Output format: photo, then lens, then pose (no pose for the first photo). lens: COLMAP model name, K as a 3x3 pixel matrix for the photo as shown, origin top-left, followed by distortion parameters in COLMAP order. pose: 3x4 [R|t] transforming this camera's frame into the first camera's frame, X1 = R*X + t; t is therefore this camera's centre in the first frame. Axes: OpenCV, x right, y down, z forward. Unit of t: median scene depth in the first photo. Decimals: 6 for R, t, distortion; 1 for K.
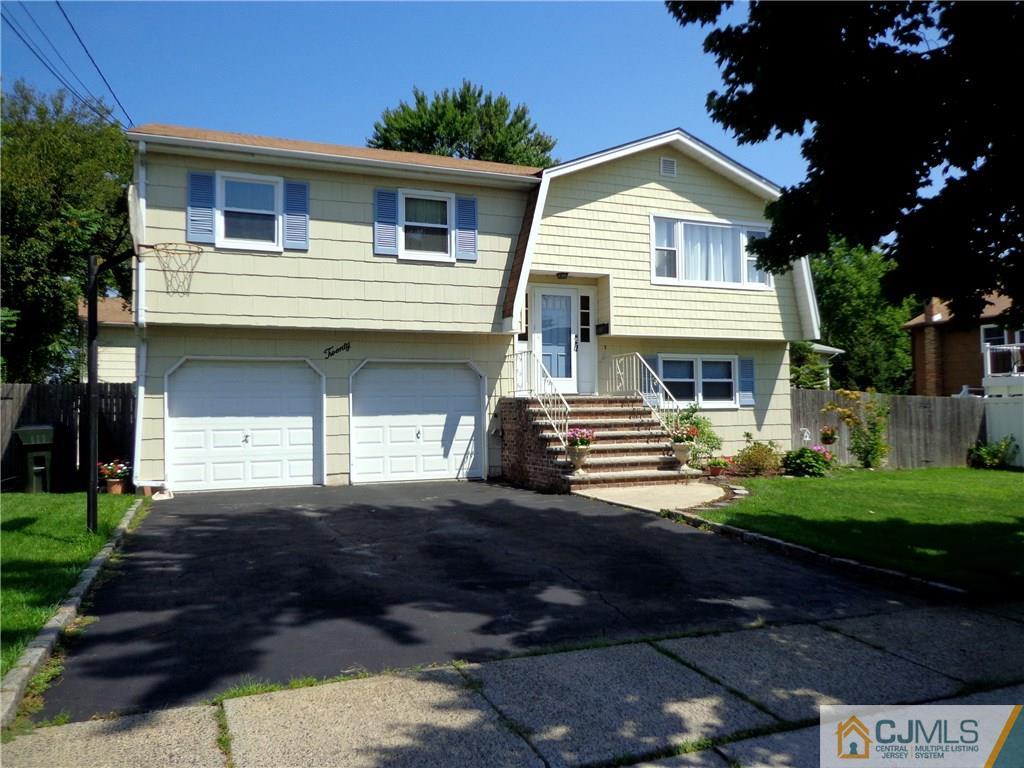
lens RADIAL K [[719.7, 0, 512.0], [0, 719.7, 384.0], [0, 0, 1]] dist [0.002878, 0.000013]
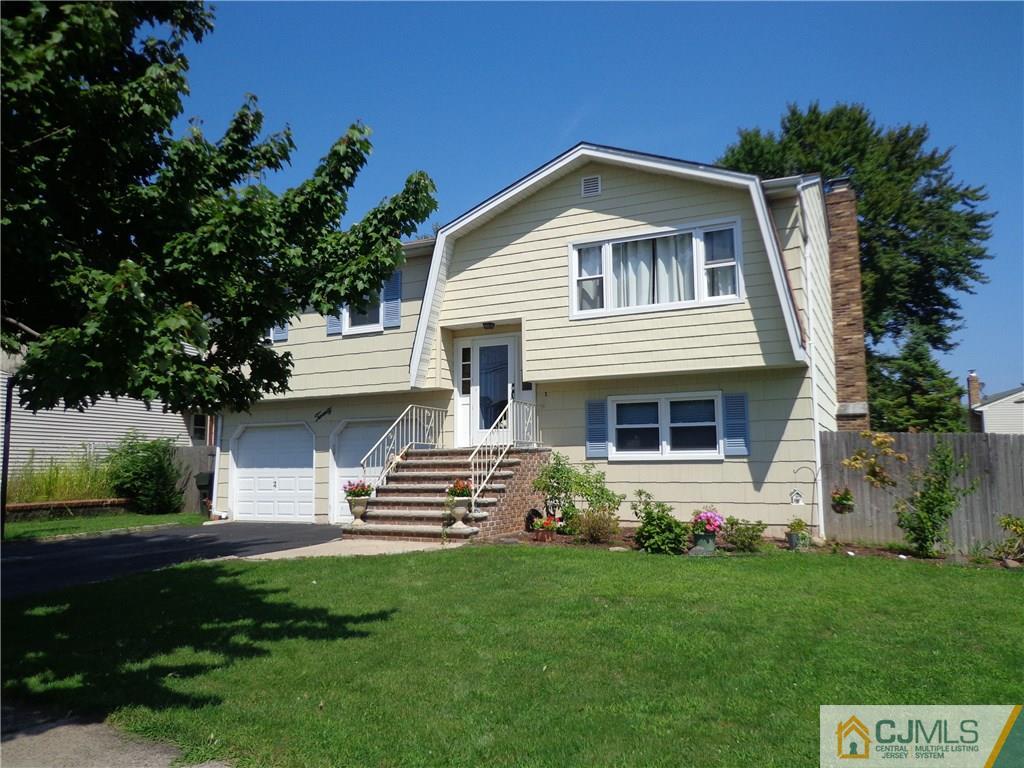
lens RADIAL K [[752.6, 0, 512.0], [0, 752.6, 384.0], [0, 0, 1]] dist [0.010207, 0.001617]
pose [[0.680798, -0.074751, -0.728647, 0.814665], [0.029717, 0.996779, -0.074492, 0.006919], [0.731868, 0.029061, 0.680826, 0.311269]]
